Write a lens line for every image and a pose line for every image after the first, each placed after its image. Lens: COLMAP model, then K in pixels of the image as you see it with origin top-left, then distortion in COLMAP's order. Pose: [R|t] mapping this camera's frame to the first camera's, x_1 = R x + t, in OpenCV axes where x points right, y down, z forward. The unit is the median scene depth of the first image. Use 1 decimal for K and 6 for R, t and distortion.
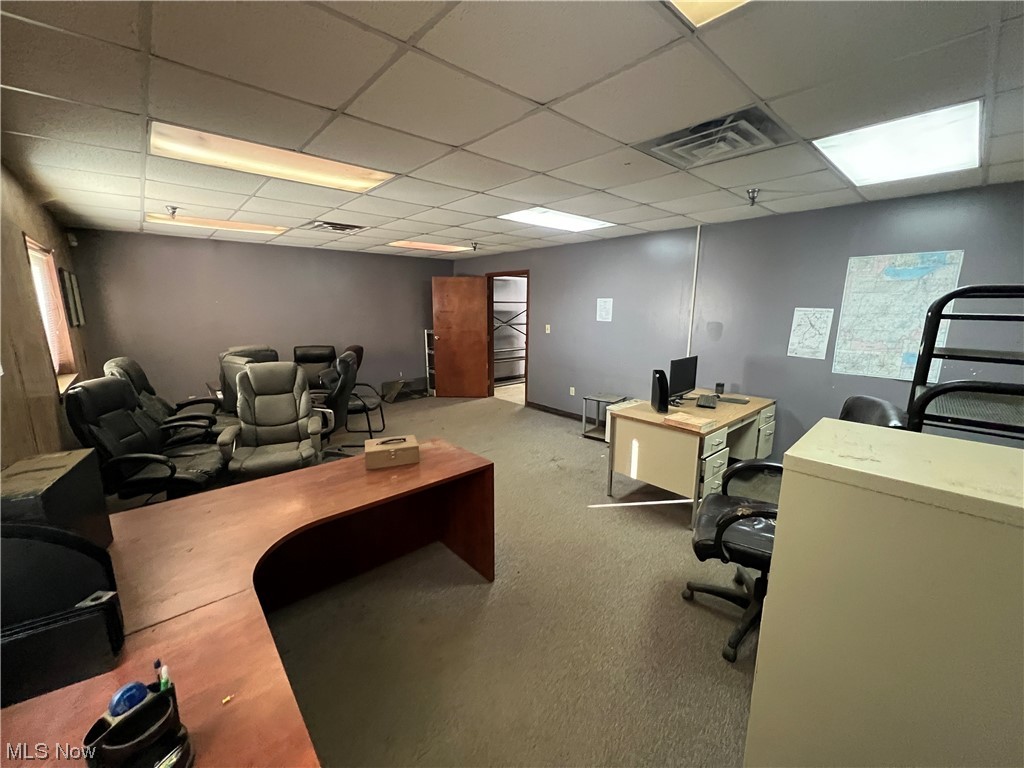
lens RADIAL K [[409.0, 0, 510.9], [0, 409.0, 385.4], [0, 0, 1]] dist [0.001139, -0.000514]
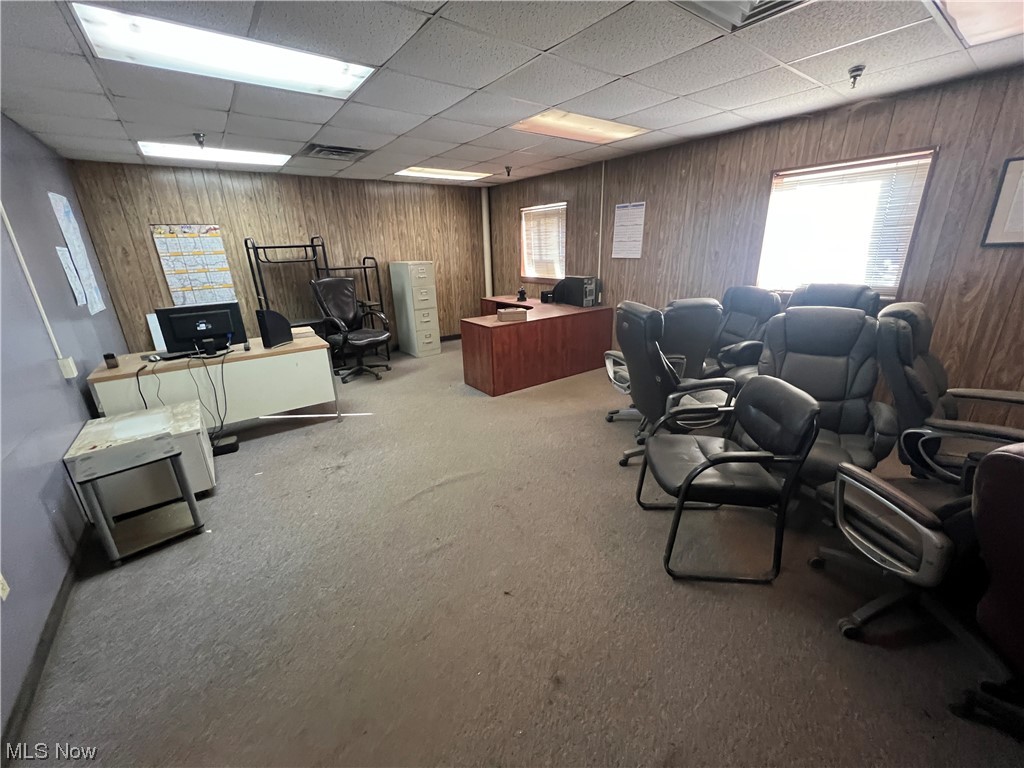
lens RADIAL K [[409.0, 0, 513.5], [0, 409.0, 383.5], [0, 0, 1]] dist [0.001139, -0.000514]
pose [[-0.996520, -0.002136, 0.083330, -0.303871], [0.039465, 0.868449, 0.494204, -0.334531], [-0.073423, 0.495773, -0.865343, 1.811951]]
